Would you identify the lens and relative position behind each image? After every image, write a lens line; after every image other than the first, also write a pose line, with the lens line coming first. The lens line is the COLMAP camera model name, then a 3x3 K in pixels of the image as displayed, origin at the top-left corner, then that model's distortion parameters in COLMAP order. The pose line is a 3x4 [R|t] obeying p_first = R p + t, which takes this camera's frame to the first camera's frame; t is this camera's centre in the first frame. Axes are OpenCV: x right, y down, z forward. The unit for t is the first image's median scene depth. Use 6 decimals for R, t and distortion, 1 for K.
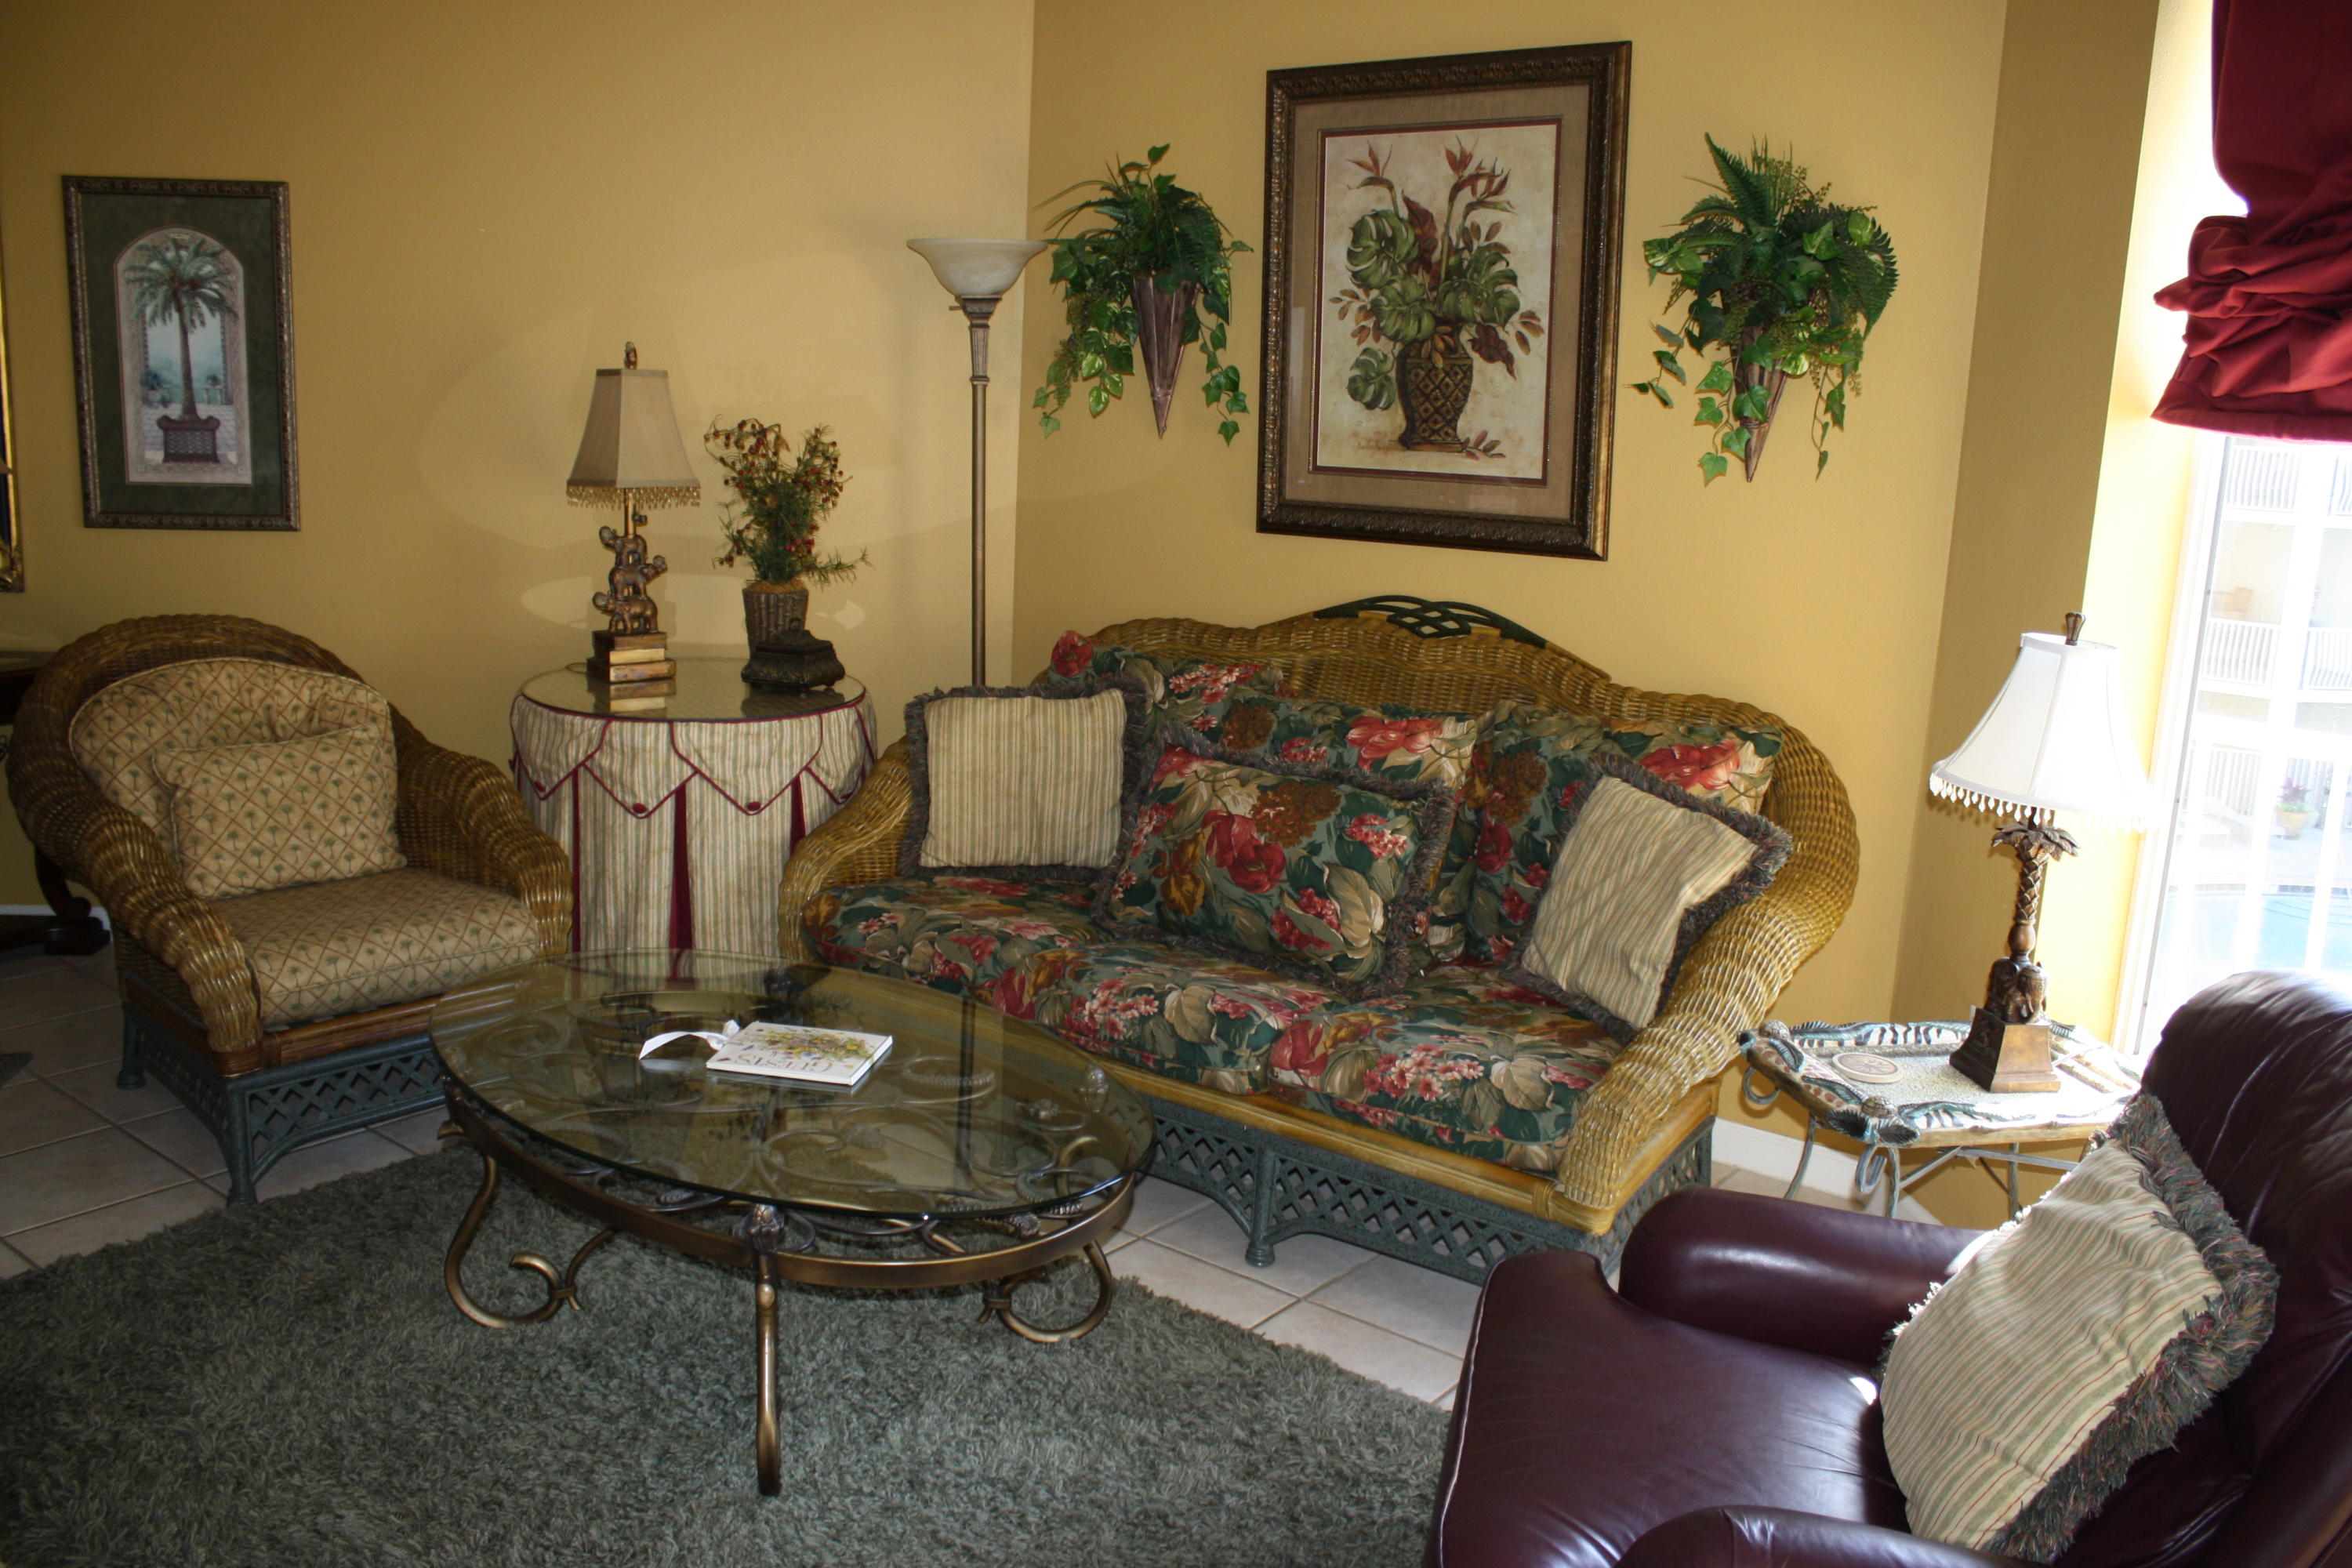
lens RADIAL K [[1965.8, 0, 1176.0], [0, 1965.8, 784.0], [0, 0, 1]] dist [-0.171025, 0.159623]
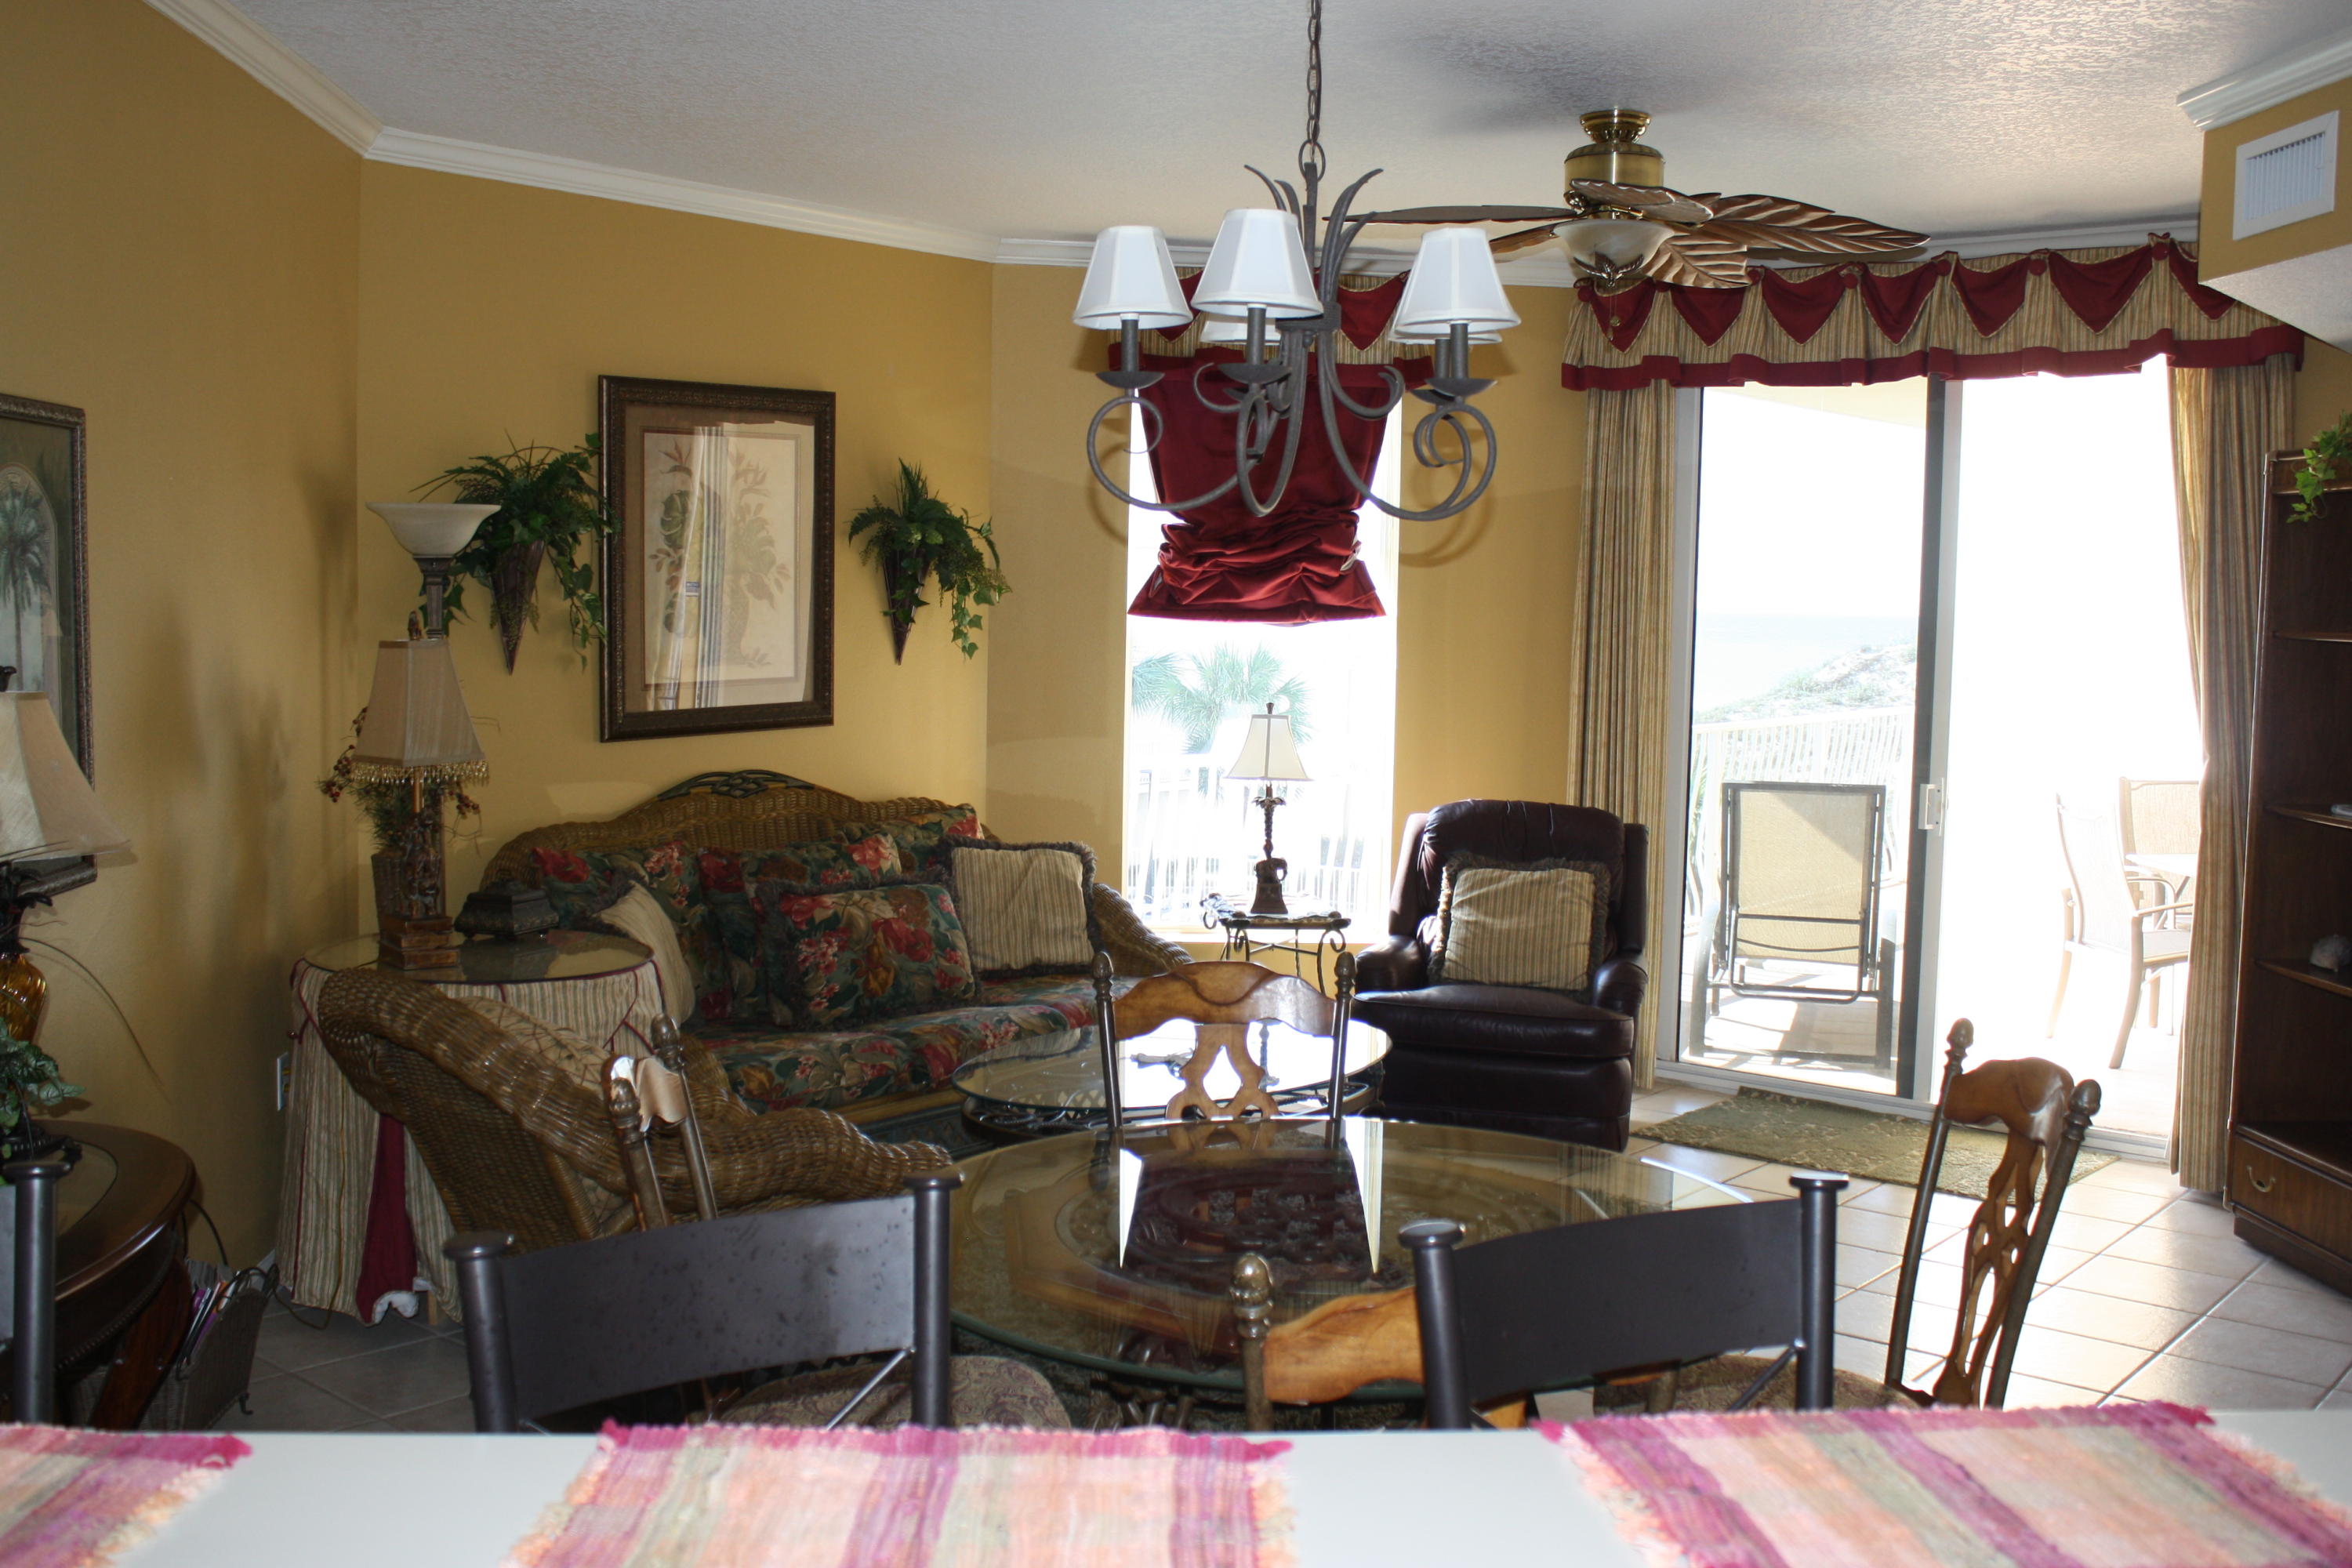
lens RADIAL K [[2192.4, 0, 1176.0], [0, 2192.4, 784.0], [0, 0, 1]] dist [-0.007678, -0.002016]
pose [[0.045758, -0.126139, 0.990957, -1.461734], [0.197420, 0.973573, 0.114810, -0.211978], [-0.979250, 0.190381, 0.069451, 0.618643]]
